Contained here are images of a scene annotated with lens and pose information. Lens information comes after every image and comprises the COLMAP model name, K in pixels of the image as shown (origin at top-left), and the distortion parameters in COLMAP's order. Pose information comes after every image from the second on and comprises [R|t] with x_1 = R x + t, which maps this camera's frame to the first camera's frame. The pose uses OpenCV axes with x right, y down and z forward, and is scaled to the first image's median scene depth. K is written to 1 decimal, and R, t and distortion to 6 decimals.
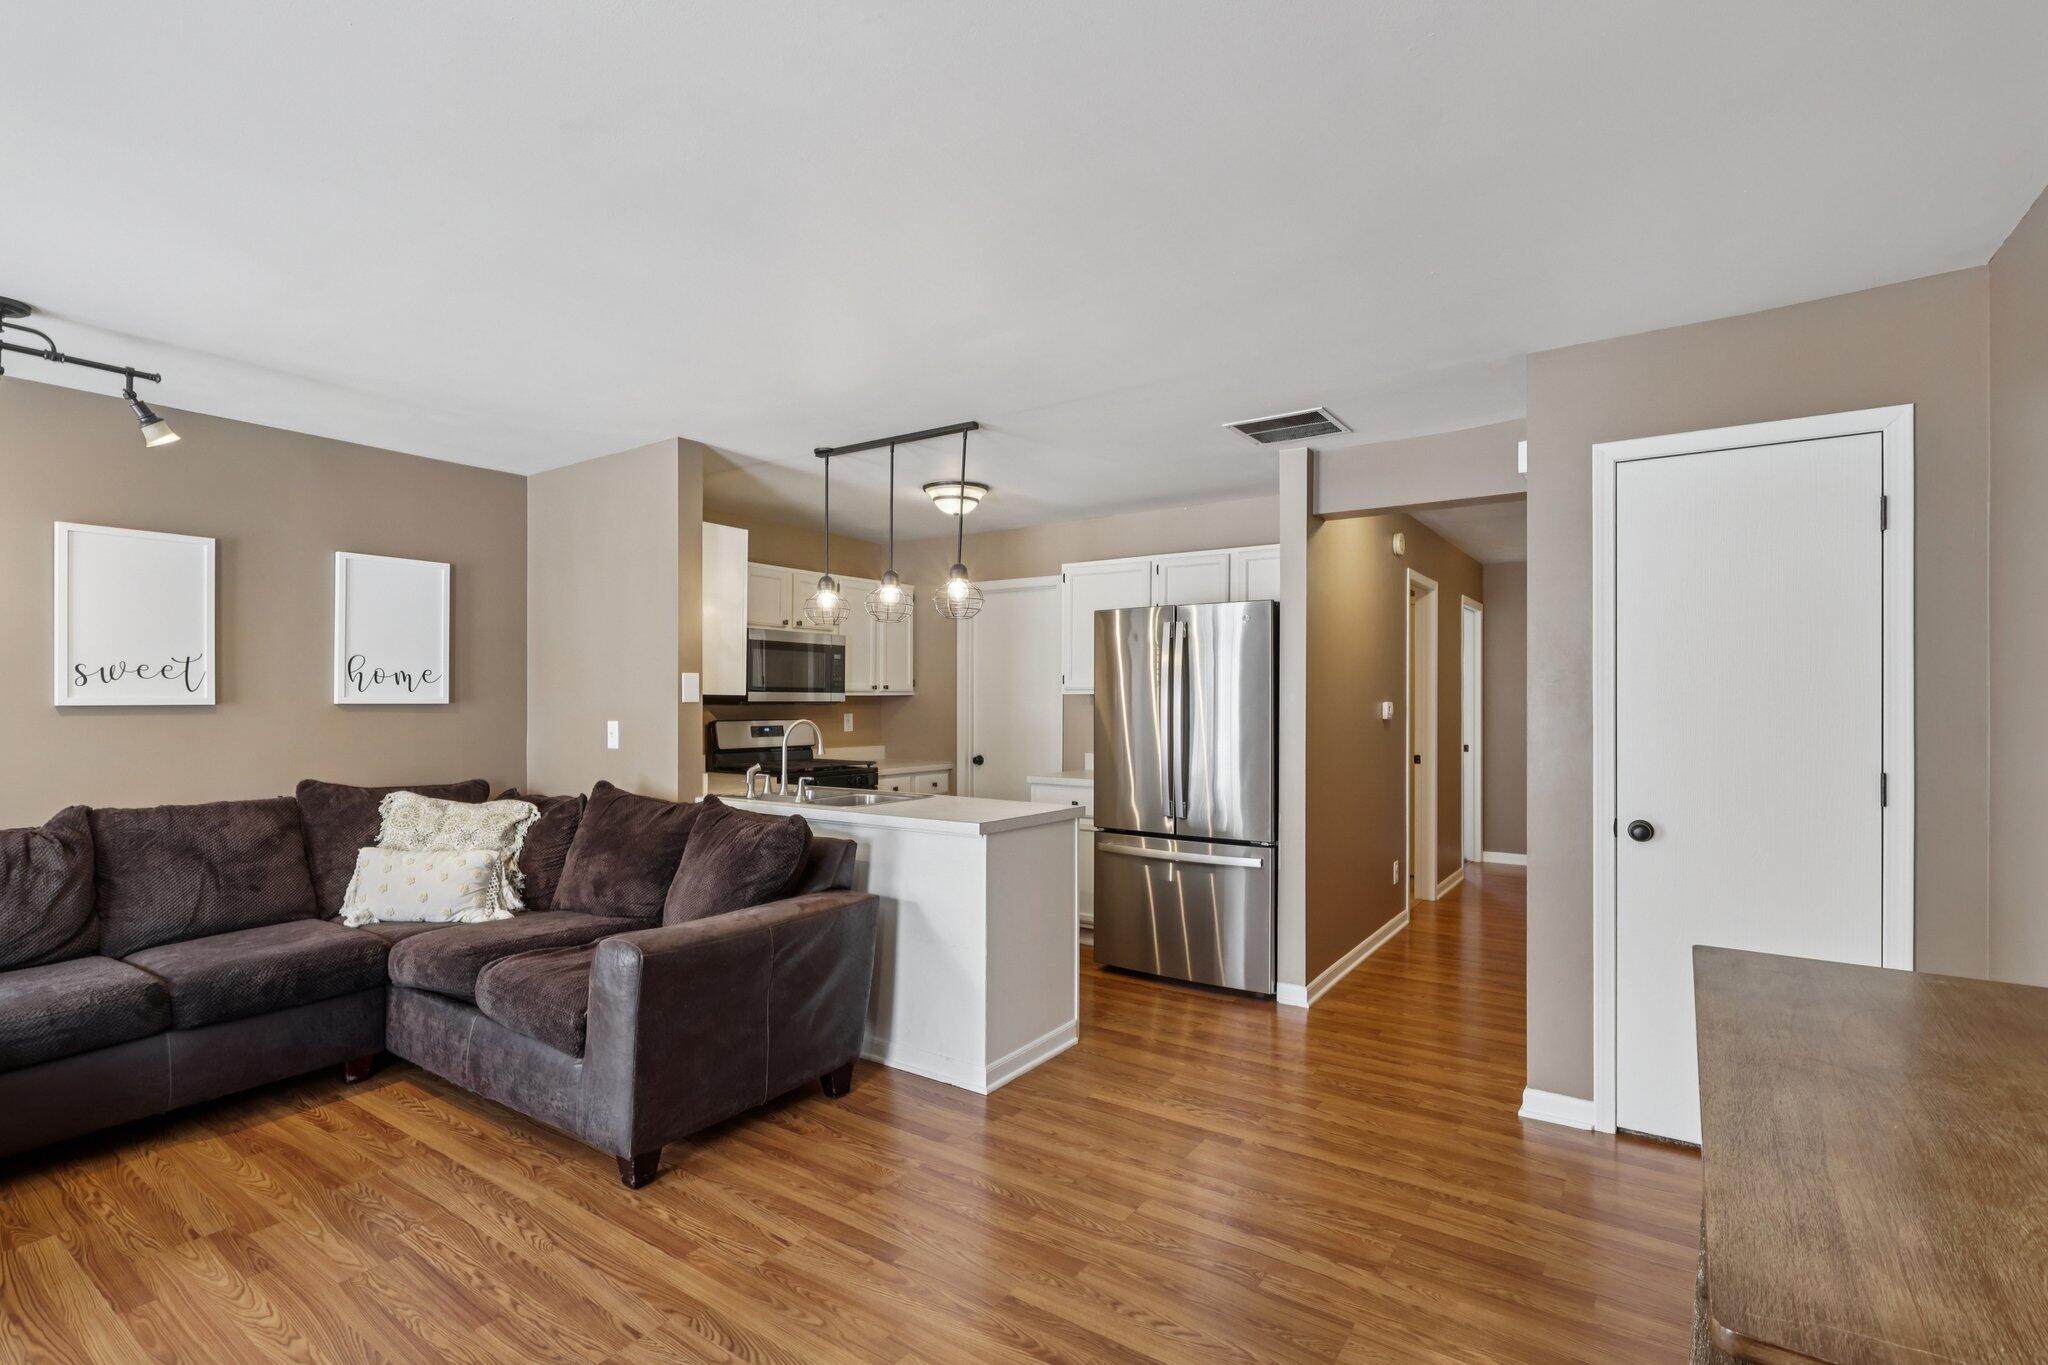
lens RADIAL K [[955.3, 0, 1011.2], [0, 955.3, 694.2], [0, 0, 1]] dist [-0.003235, -0.000563]
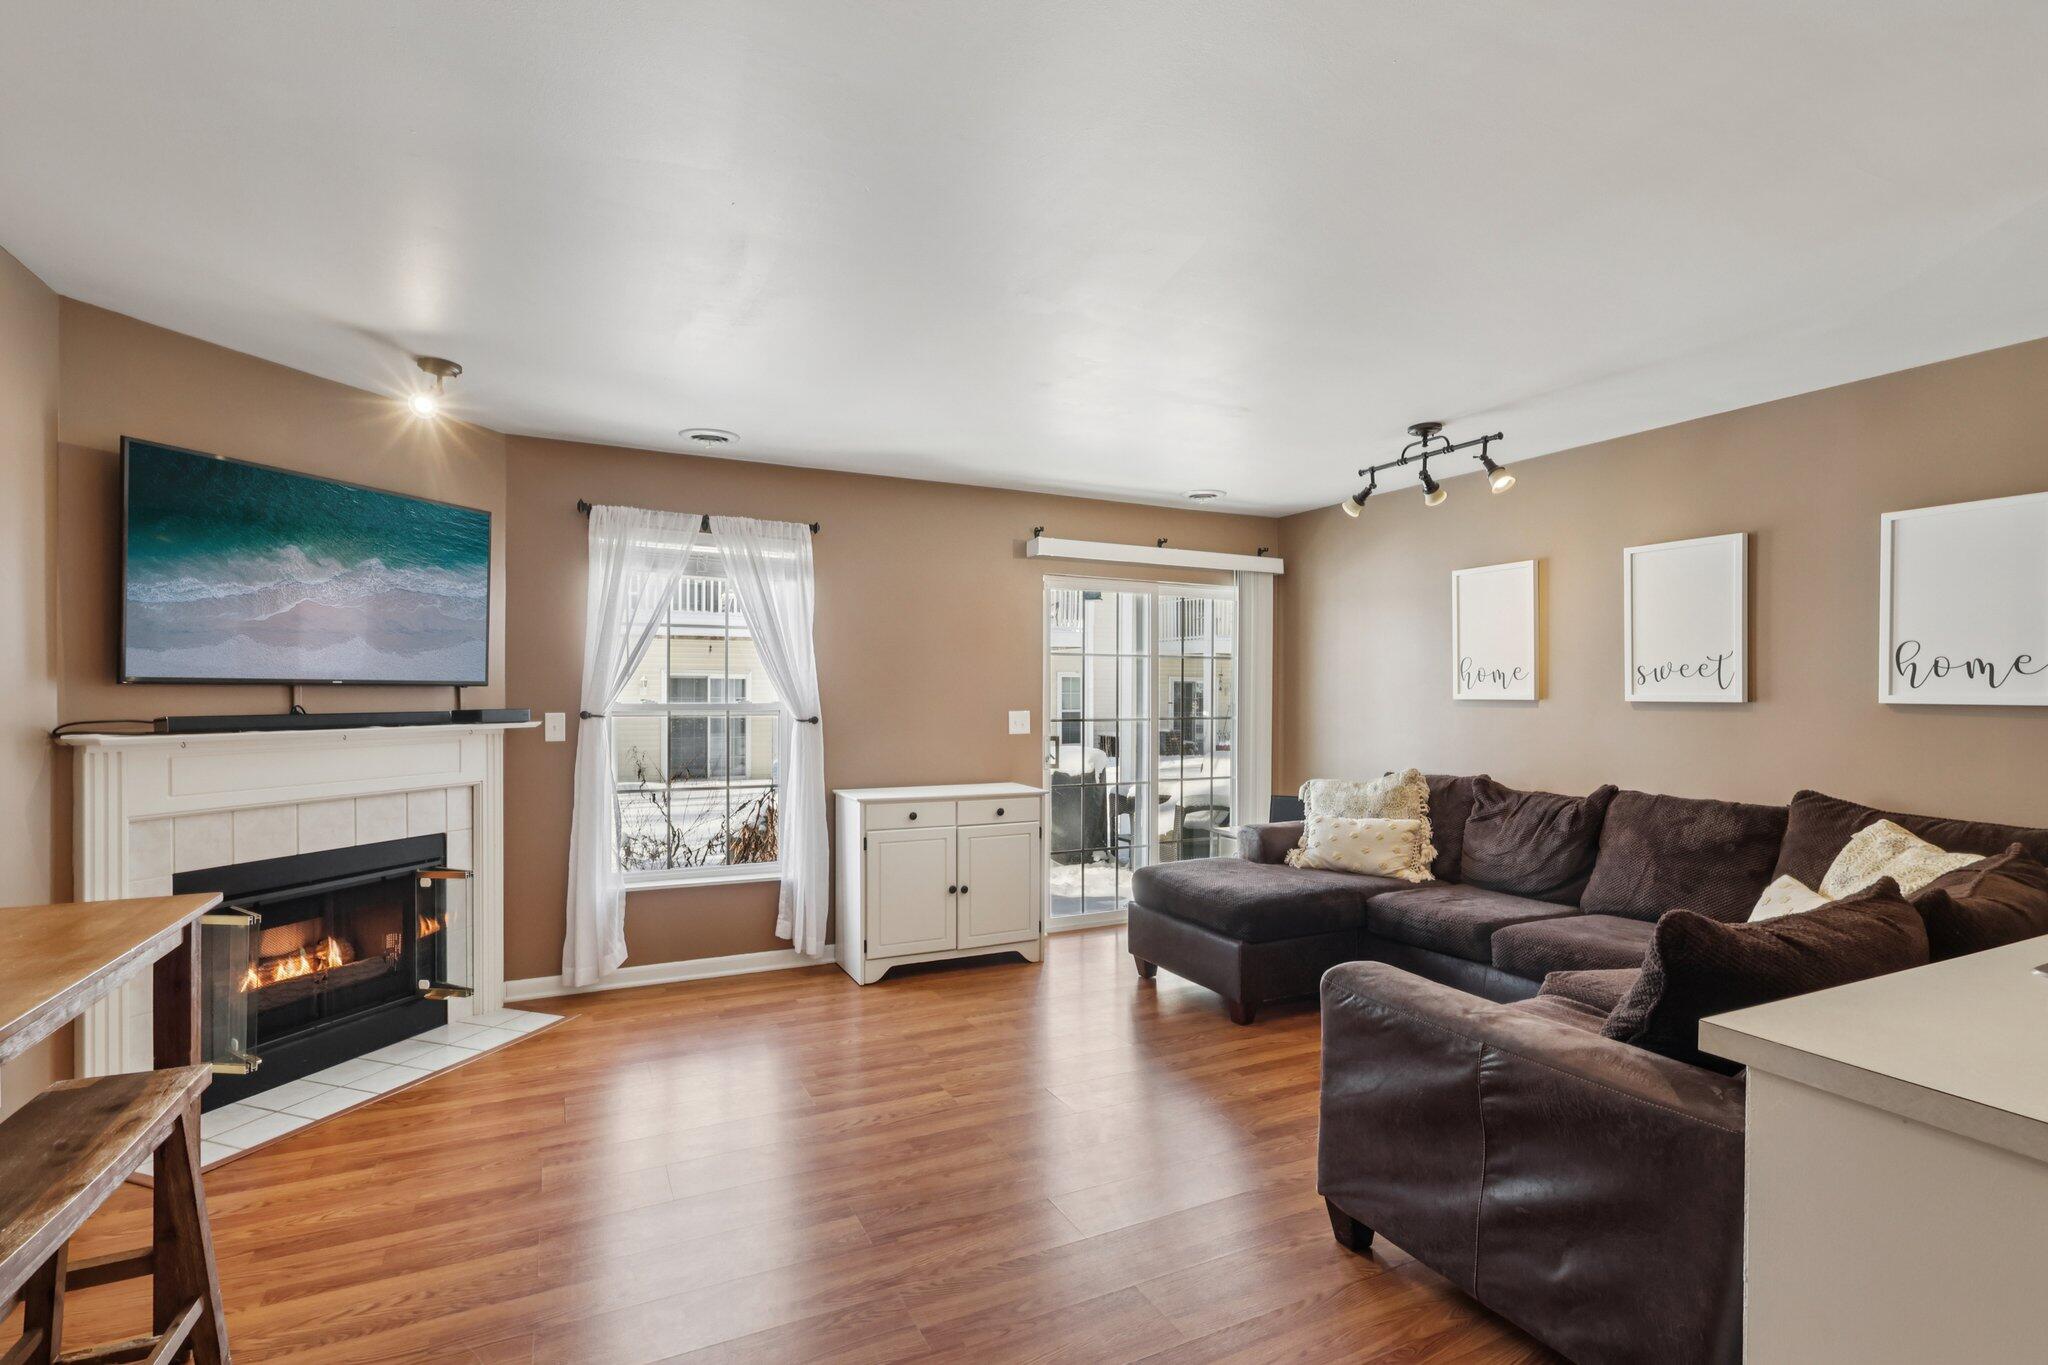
lens RADIAL K [[955.3, 0, 1020.9], [0, 955.3, 690.9], [0, 0, 1]] dist [-0.003235, -0.000563]
pose [[-0.480787, -0.002226, -0.876835, 0.410176], [0.001056, 0.999995, -0.003117, 0.001509], [0.876837, -0.002425, -0.480782, 0.886427]]
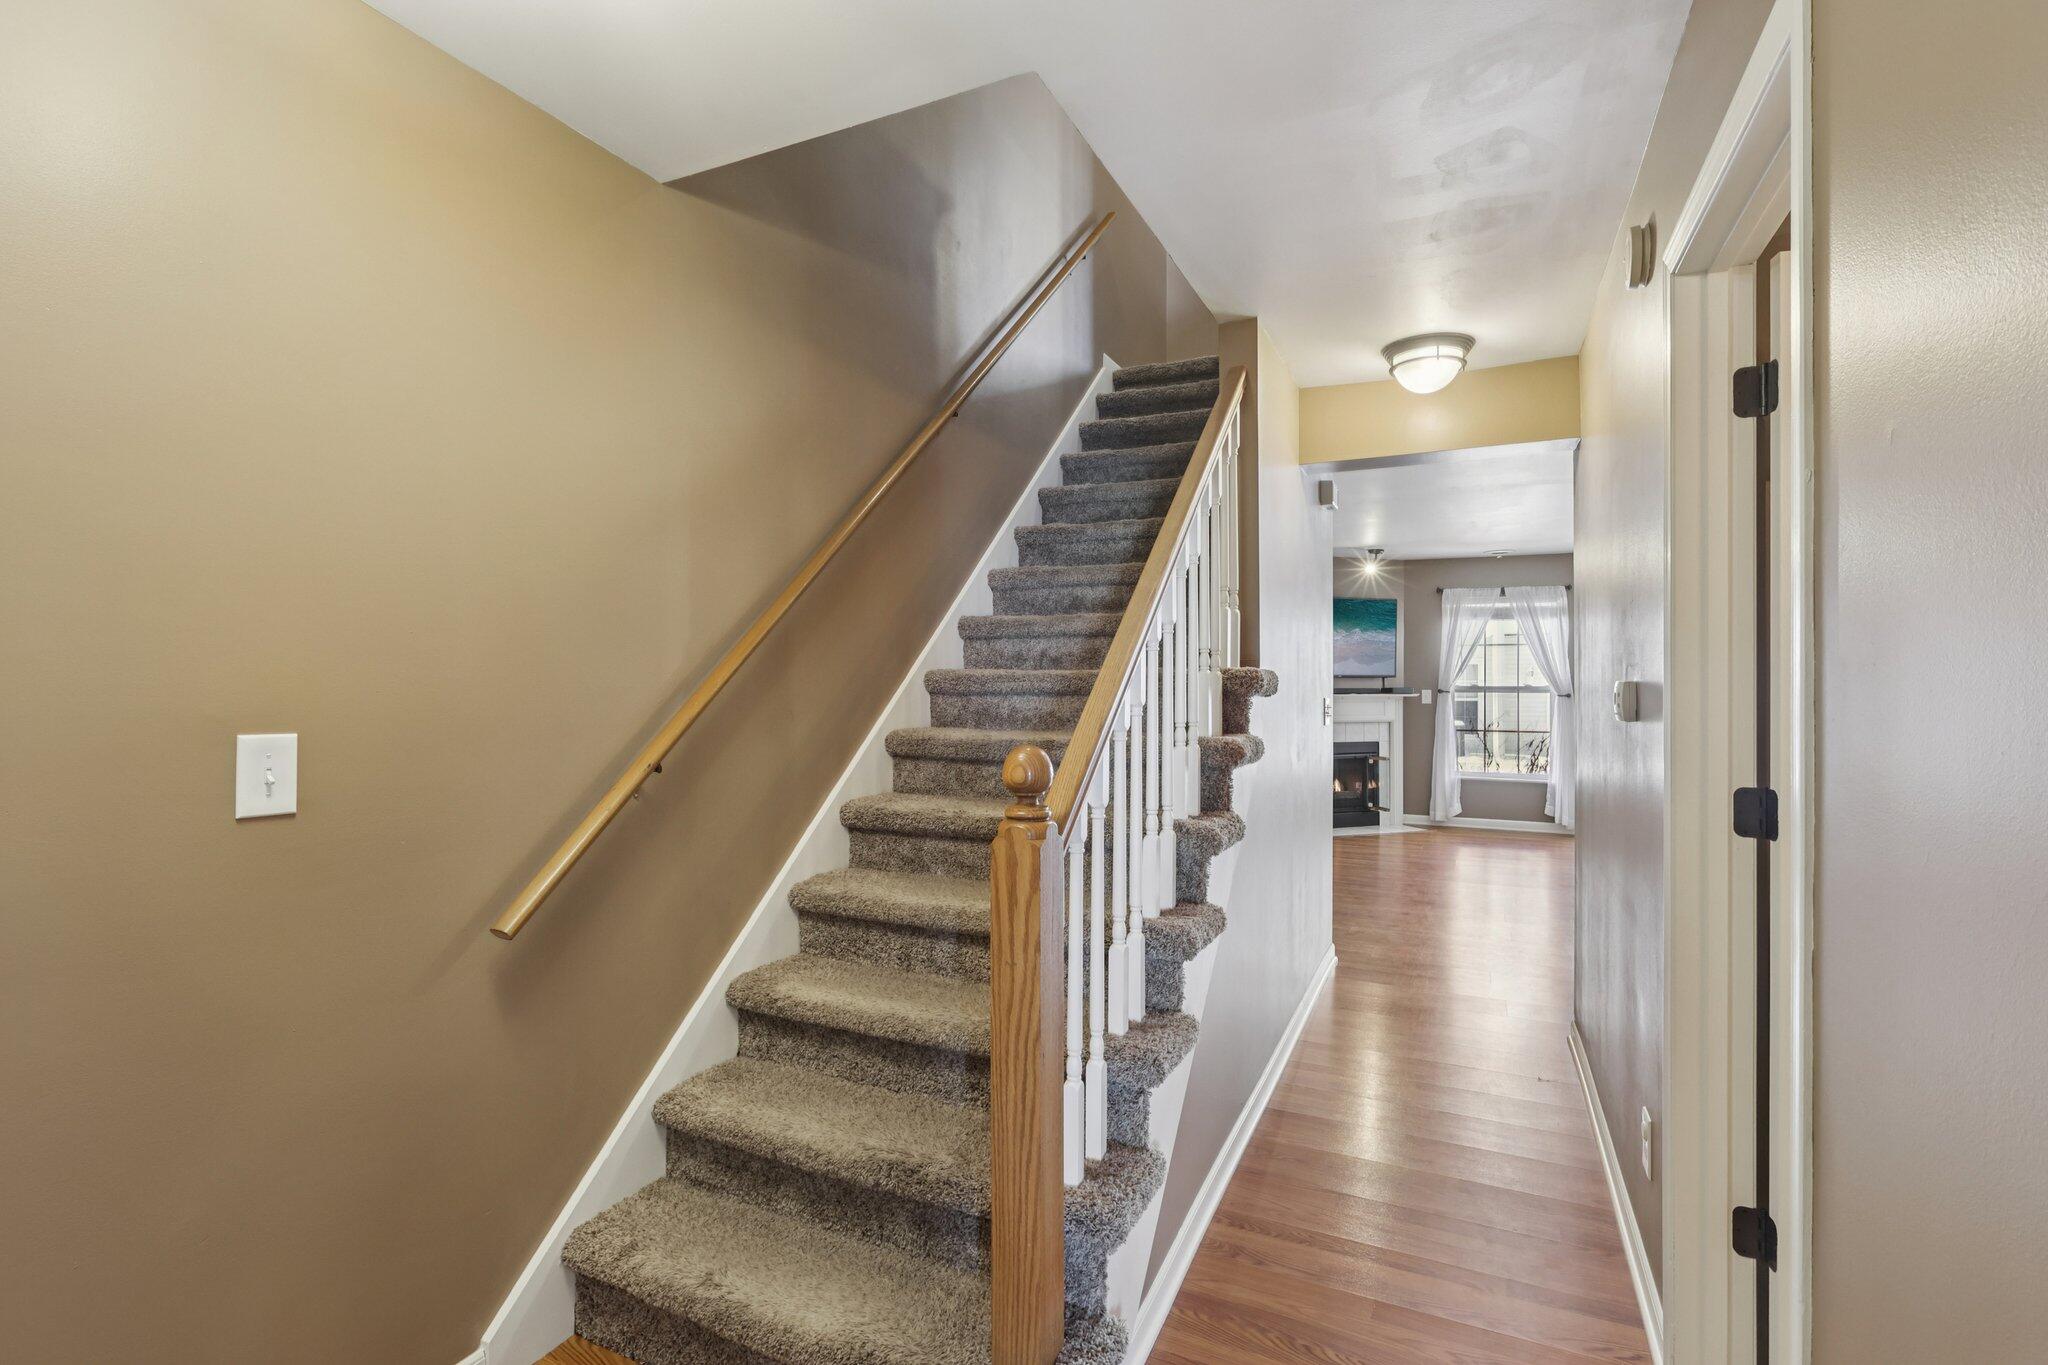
lens RADIAL K [[955.3, 0, 1020.9], [0, 955.3, 682.8], [0, 0, 1]] dist [-0.003235, -0.000563]
pose [[-0.983011, -0.007549, -0.183392, 0.768064], [-0.004646, 0.999857, -0.016252, 0.025899], [0.183488, -0.015124, -0.982906, 1.459687]]
